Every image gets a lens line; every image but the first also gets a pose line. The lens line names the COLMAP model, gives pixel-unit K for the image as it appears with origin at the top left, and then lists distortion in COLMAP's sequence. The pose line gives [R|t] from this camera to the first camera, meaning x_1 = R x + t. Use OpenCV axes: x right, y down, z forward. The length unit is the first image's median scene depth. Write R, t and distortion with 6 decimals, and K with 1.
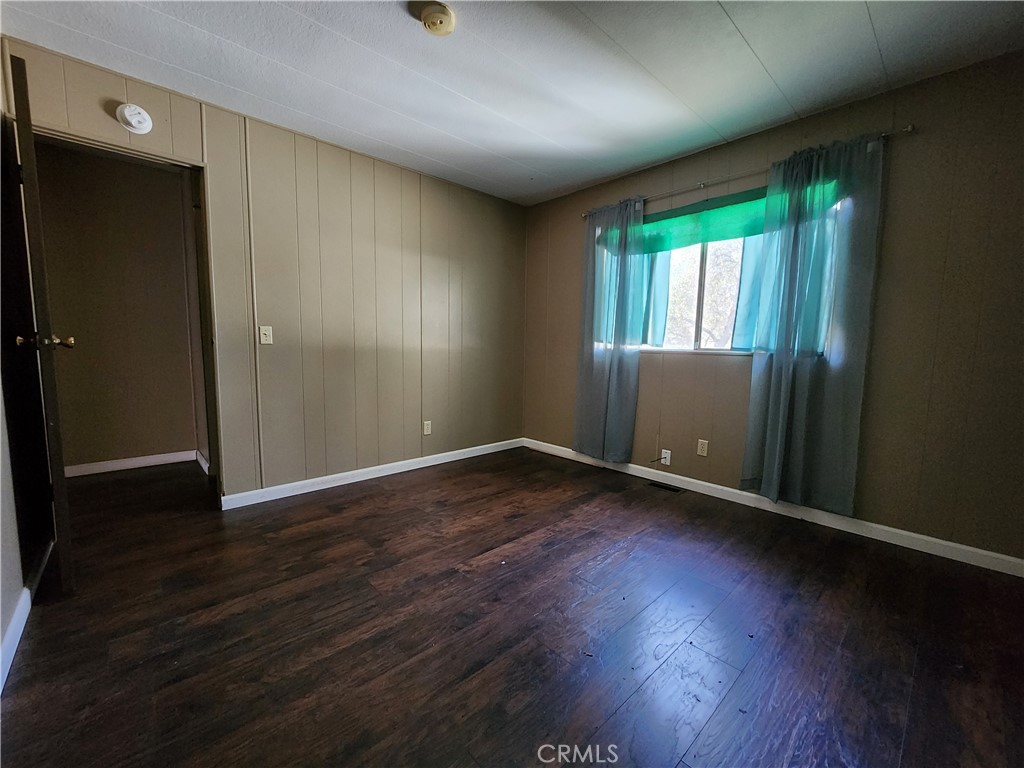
lens RADIAL K [[416.7, 0, 512.0], [0, 416.7, 384.0], [0, 0, 1]] dist [-0.000235, -0.000037]
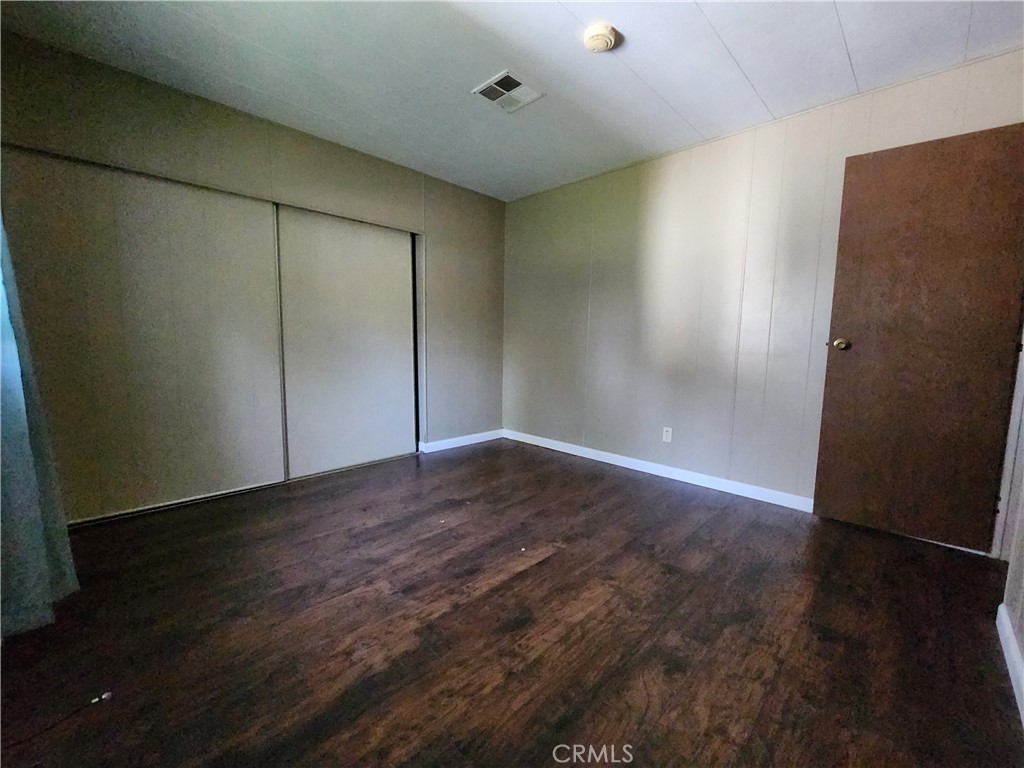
lens RADIAL K [[416.7, 0, 512.0], [0, 416.7, 384.0], [0, 0, 1]] dist [-0.000235, -0.000037]
pose [[-0.998608, -0.022027, -0.047927, 0.051842], [-0.031188, 0.979358, 0.199715, -0.140201], [0.042538, 0.200932, -0.978681, 1.542352]]
